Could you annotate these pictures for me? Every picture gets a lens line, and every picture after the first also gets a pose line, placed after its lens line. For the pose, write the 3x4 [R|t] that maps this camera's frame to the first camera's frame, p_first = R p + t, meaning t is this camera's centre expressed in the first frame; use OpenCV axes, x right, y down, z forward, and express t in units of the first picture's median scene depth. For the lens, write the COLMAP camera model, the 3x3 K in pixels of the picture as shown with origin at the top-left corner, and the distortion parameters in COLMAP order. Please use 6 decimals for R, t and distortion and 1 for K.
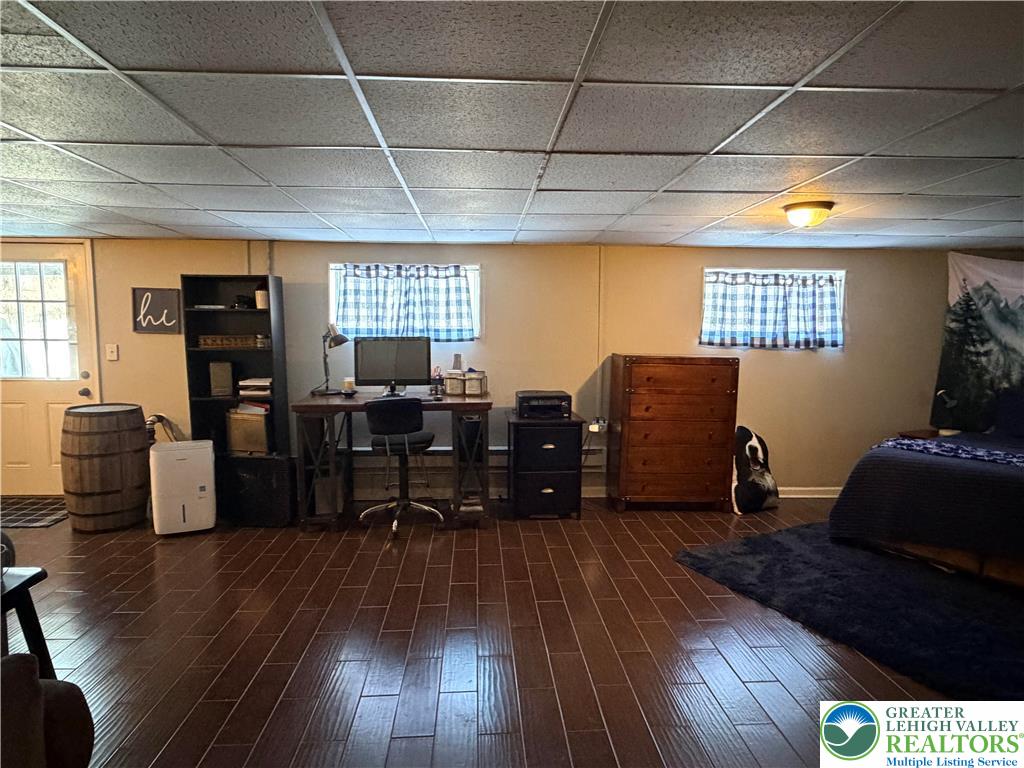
lens RADIAL K [[585.2, 0, 508.1], [0, 585.2, 385.5], [0, 0, 1]] dist [-0.002929, -0.002185]
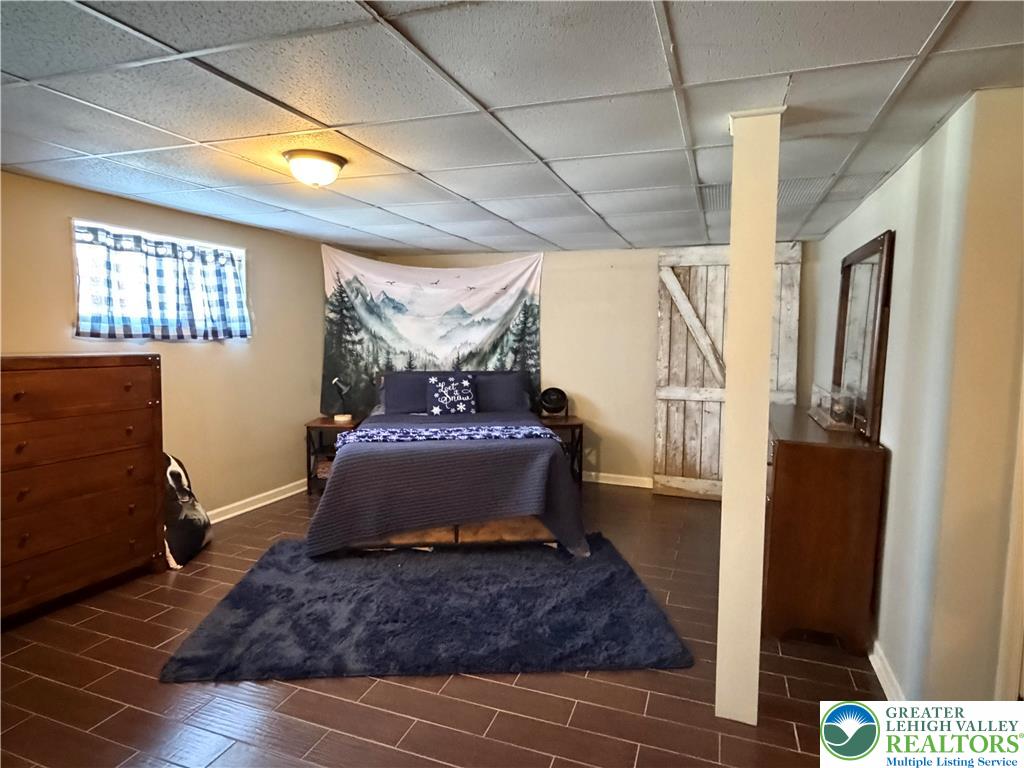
lens RADIAL K [[585.2, 0, 514.4], [0, 585.2, 383.0], [0, 0, 1]] dist [-0.002929, -0.002185]
pose [[0.386817, -0.082287, 0.918478, -0.086781], [0.072502, 0.995641, 0.058666, -0.020770], [-0.919302, 0.043899, 0.391097, 0.300079]]
